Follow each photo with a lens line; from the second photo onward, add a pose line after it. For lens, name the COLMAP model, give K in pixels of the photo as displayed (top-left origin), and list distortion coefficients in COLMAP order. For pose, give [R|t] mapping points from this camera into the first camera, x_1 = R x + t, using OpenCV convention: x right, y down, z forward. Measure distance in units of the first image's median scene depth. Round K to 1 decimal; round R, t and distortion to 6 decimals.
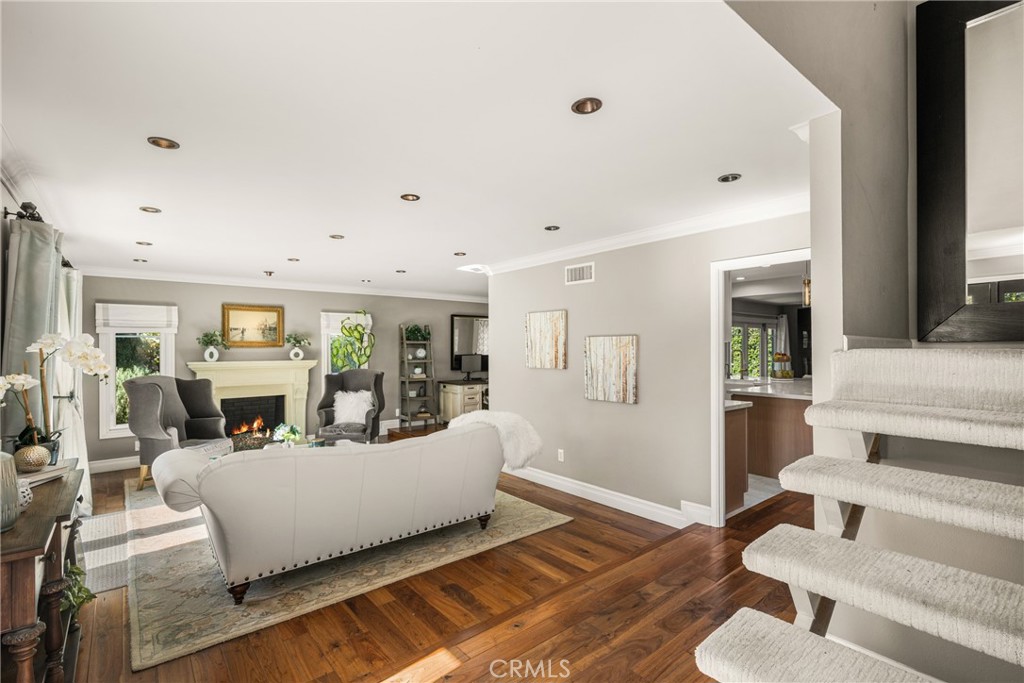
lens RADIAL K [[474.4, 0, 512.0], [0, 474.4, 341.5], [0, 0, 1]] dist [0.000429, -0.000592]
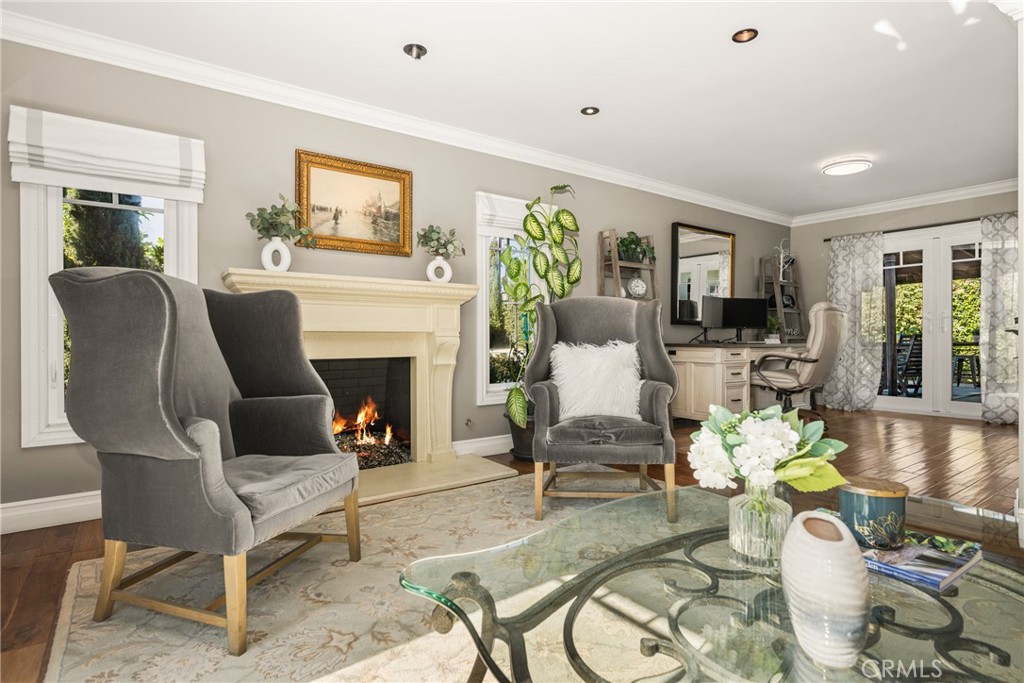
lens RADIAL K [[528.3, 0, 512.0], [0, 528.3, 341.5], [0, 0, 1]] dist [-0.015296, 0.001732]
pose [[0.998241, 0.004737, -0.059094, -0.363288], [-0.003453, 0.999756, 0.021815, 0.088869], [0.059183, -0.021572, 0.998014, 0.492768]]
